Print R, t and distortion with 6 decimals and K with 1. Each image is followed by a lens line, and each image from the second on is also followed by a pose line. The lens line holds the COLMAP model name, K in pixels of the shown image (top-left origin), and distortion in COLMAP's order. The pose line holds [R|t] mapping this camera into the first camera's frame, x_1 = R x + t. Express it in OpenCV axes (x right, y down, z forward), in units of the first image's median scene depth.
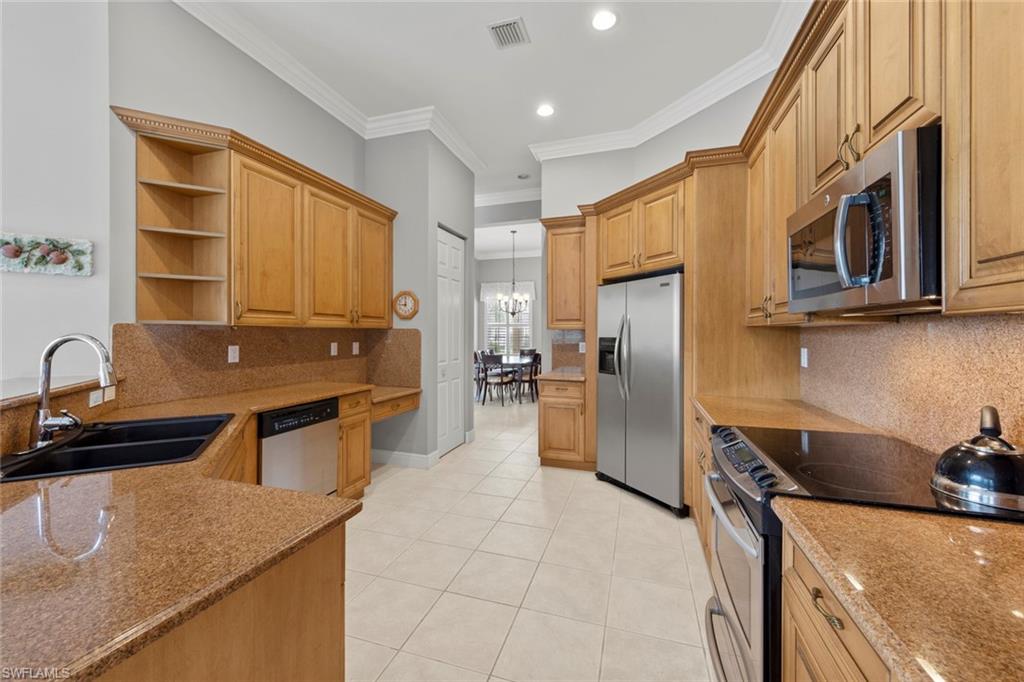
lens RADIAL K [[400.9, 0, 498.0], [0, 400.9, 339.4], [0, 0, 1]] dist [0.000690, 0.000376]
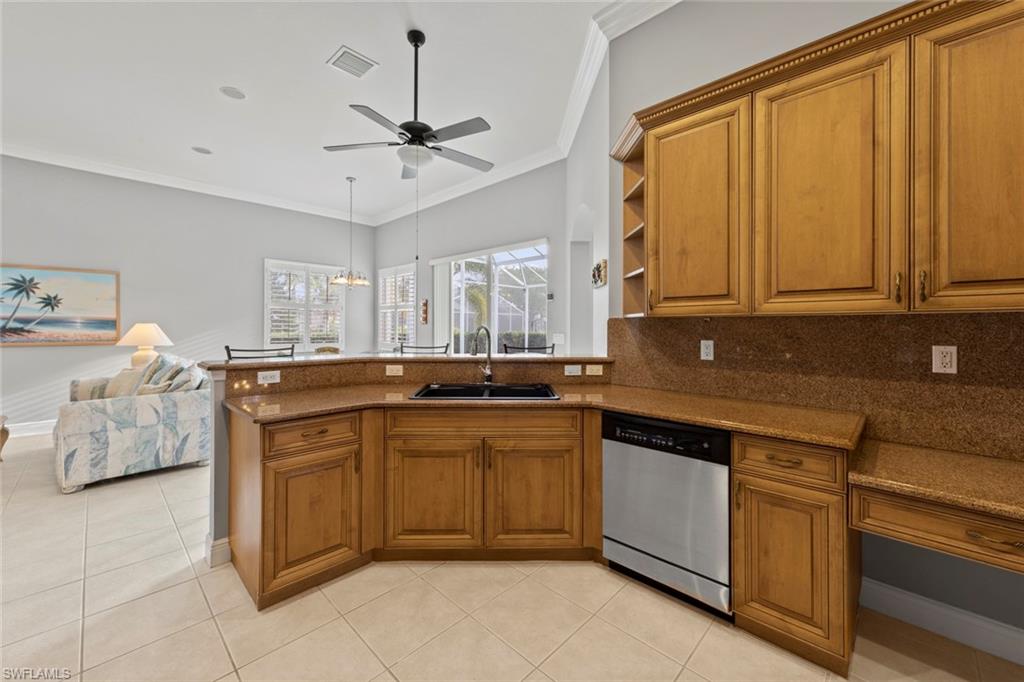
lens RADIAL K [[400.9, 0, 516.4], [0, 400.9, 330.2], [0, 0, 1]] dist [0.000690, 0.000376]
pose [[-0.422308, 0.004270, -0.906442, 0.283589], [-0.017077, 0.999774, 0.012666, -0.009370], [0.906292, 0.020829, -0.422140, 0.992545]]
